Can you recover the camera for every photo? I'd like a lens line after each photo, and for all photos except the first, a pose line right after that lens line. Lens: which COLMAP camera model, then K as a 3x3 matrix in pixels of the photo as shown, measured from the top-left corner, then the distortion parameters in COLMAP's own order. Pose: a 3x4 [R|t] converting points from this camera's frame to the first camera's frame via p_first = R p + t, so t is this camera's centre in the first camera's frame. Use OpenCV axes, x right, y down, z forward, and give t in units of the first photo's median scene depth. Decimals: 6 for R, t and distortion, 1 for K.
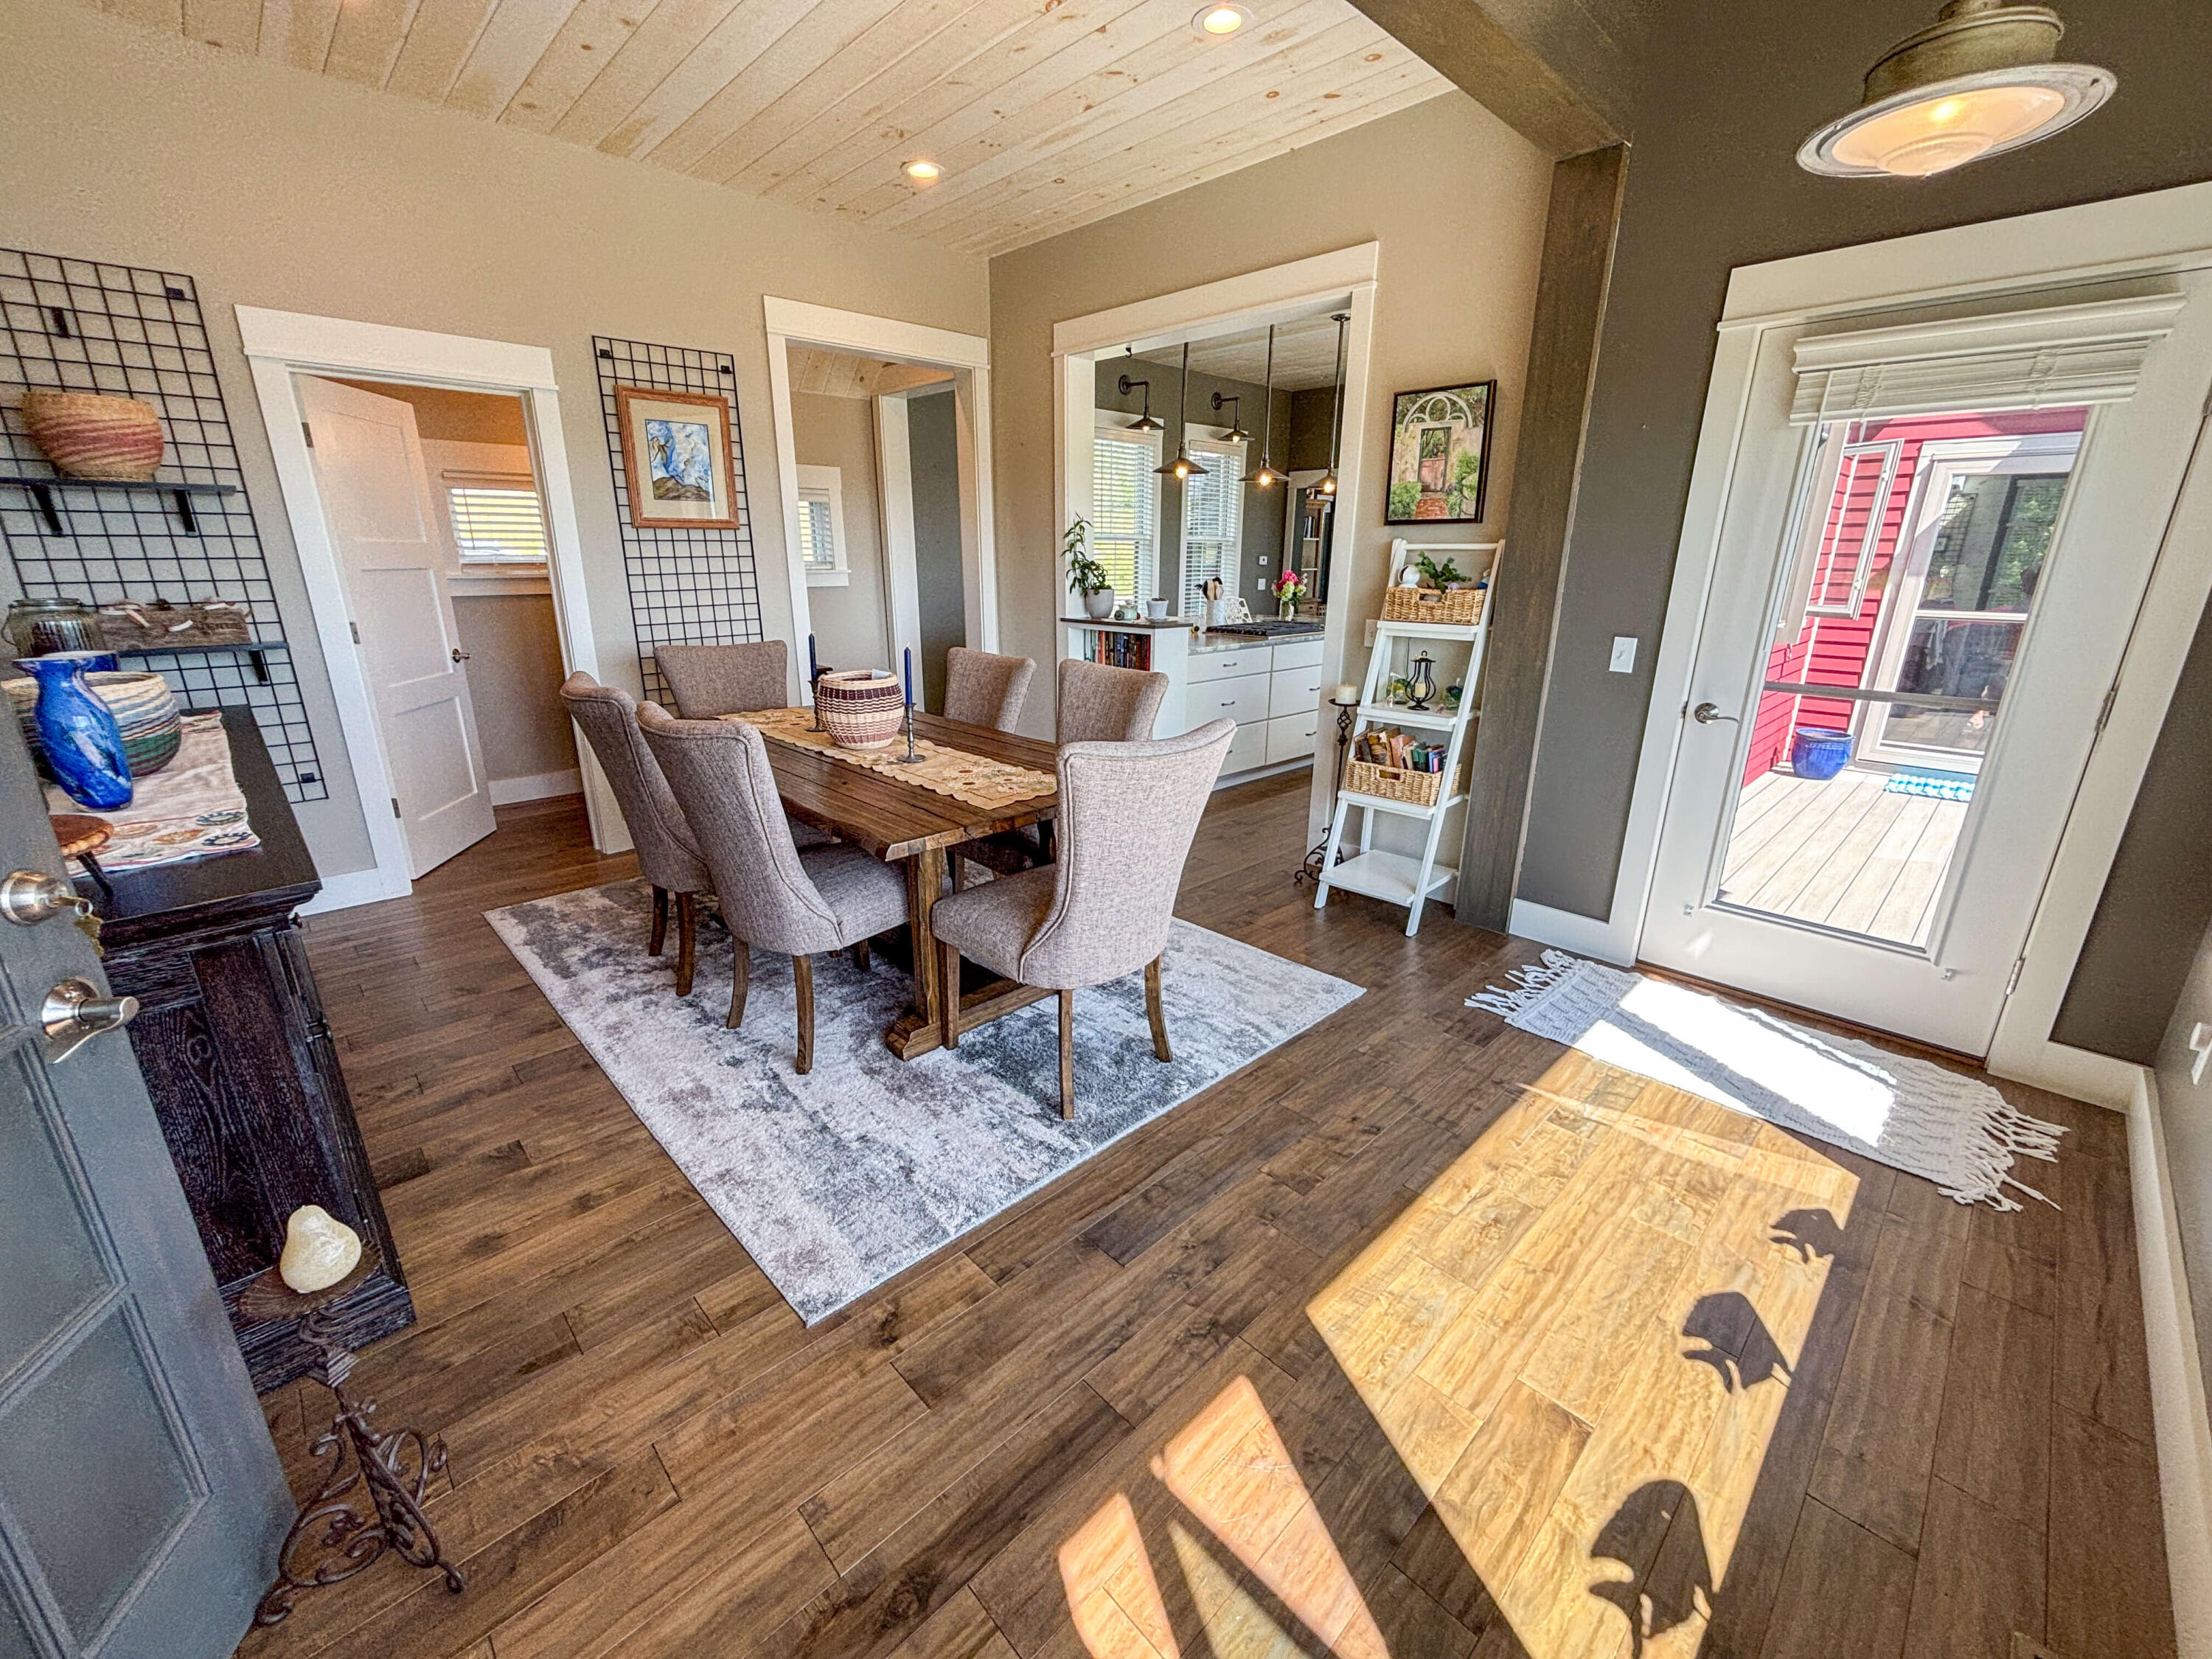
lens RADIAL K [[875.3, 0, 1106.0], [0, 875.3, 829.5], [0, 0, 1]] dist [0.018443, -0.016716]
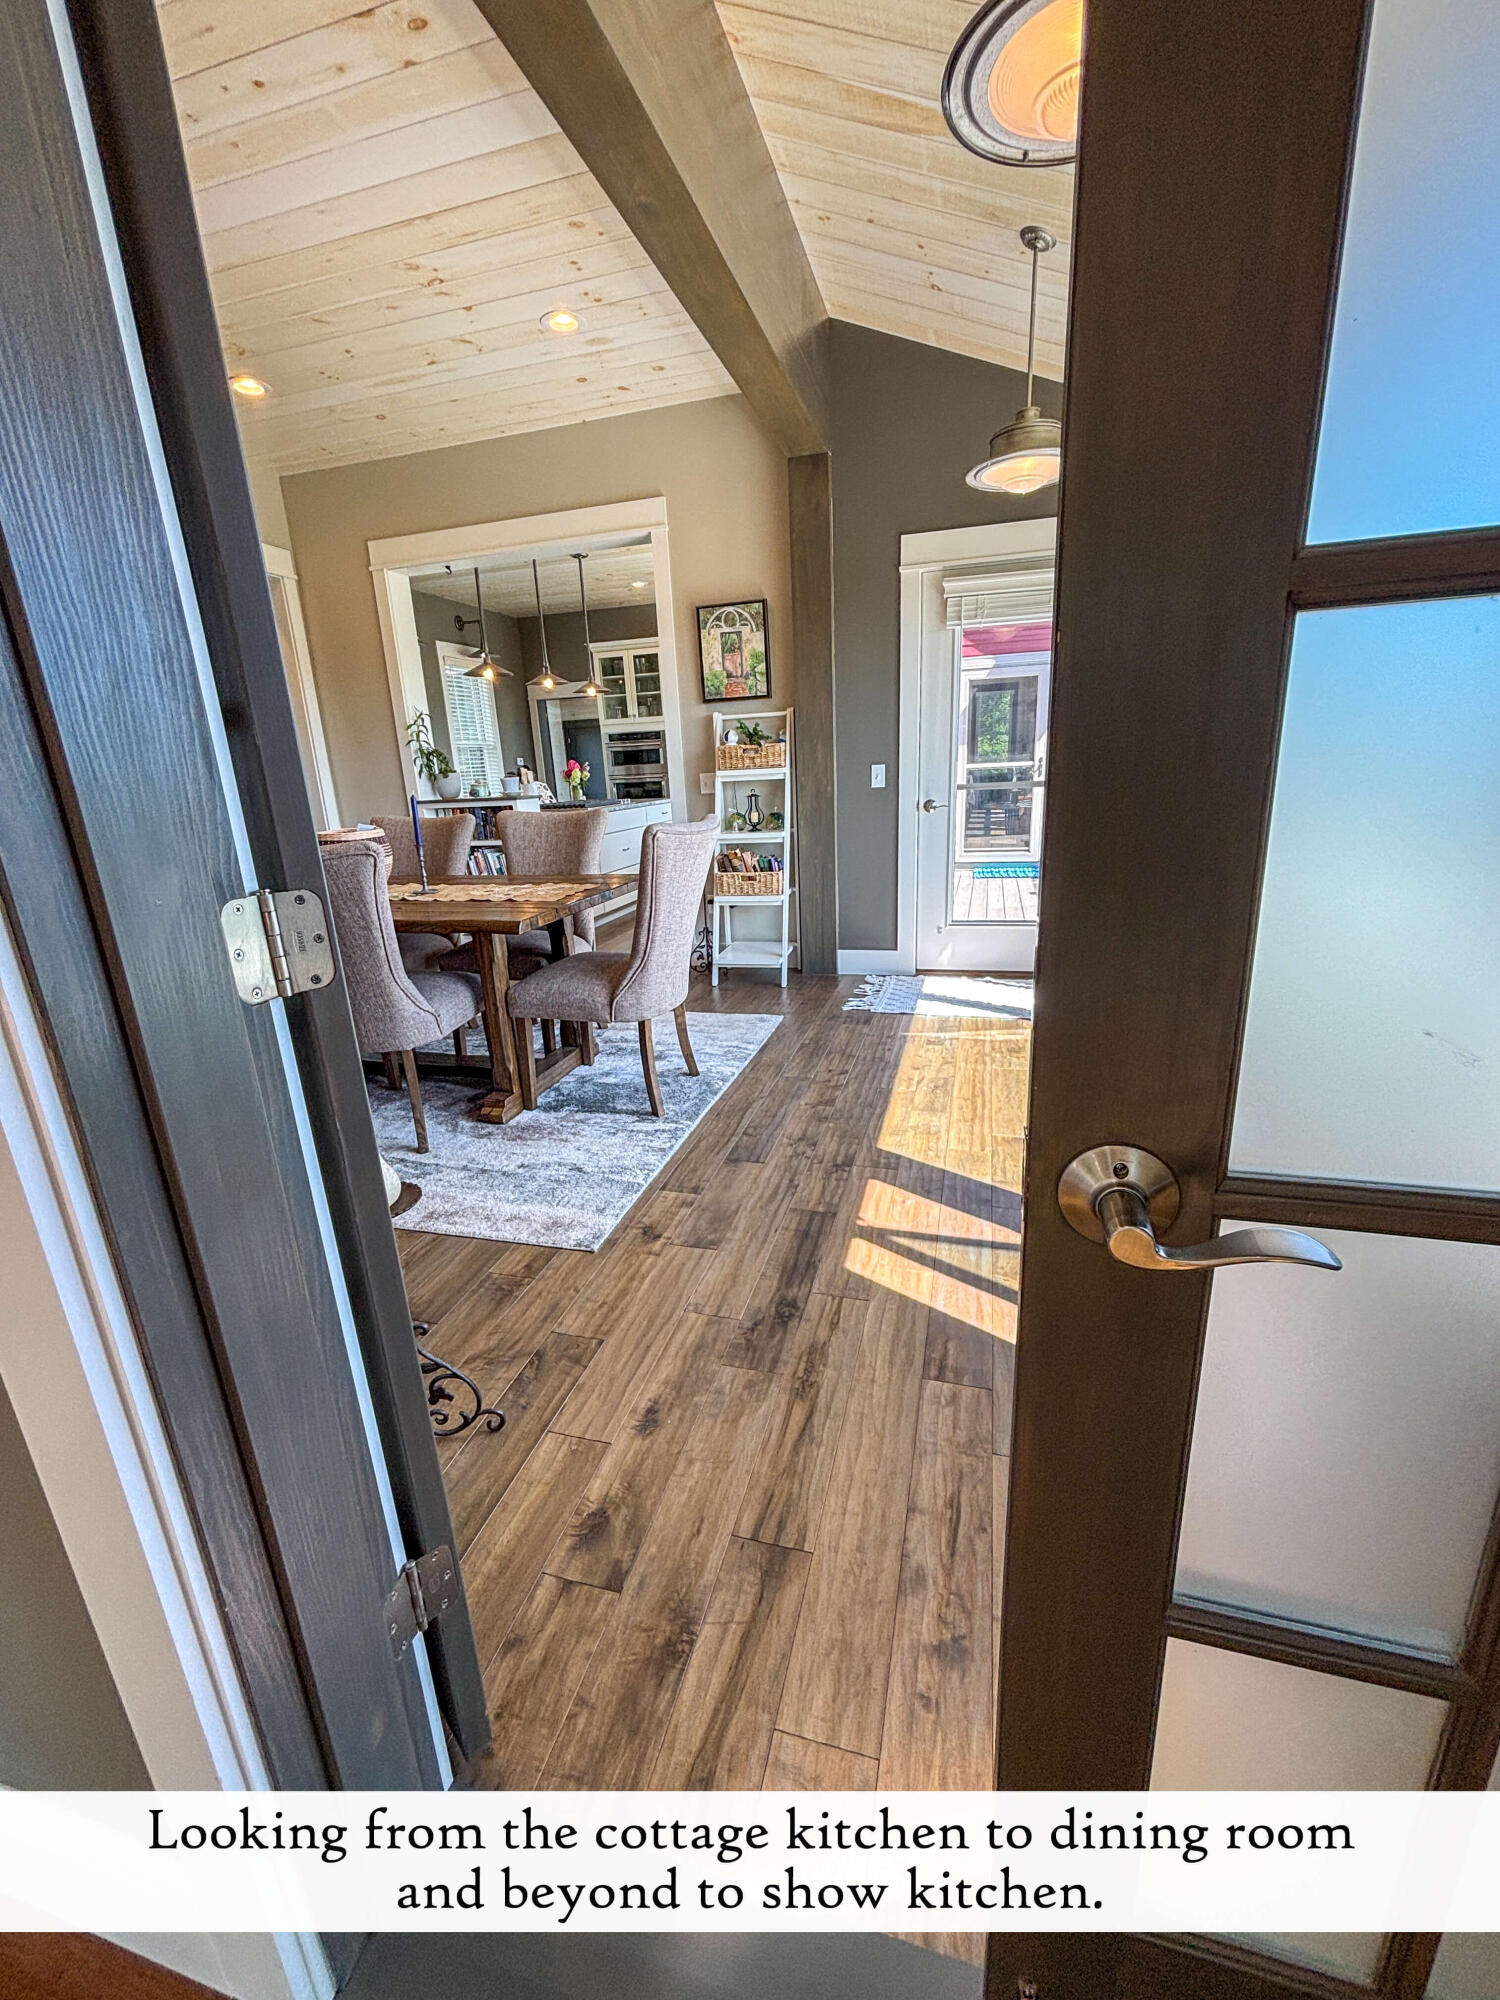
lens RADIAL K [[789.1, 0, 750.0], [0, 789.1, 1000.0], [0, 0, 1]] dist [0.011803, -0.017108]
pose [[0.862087, -0.186627, 0.471144, -0.361133], [0.199588, 0.979614, 0.022838, 0.120026], [-0.465802, 0.074347, 0.881760, -0.114671]]
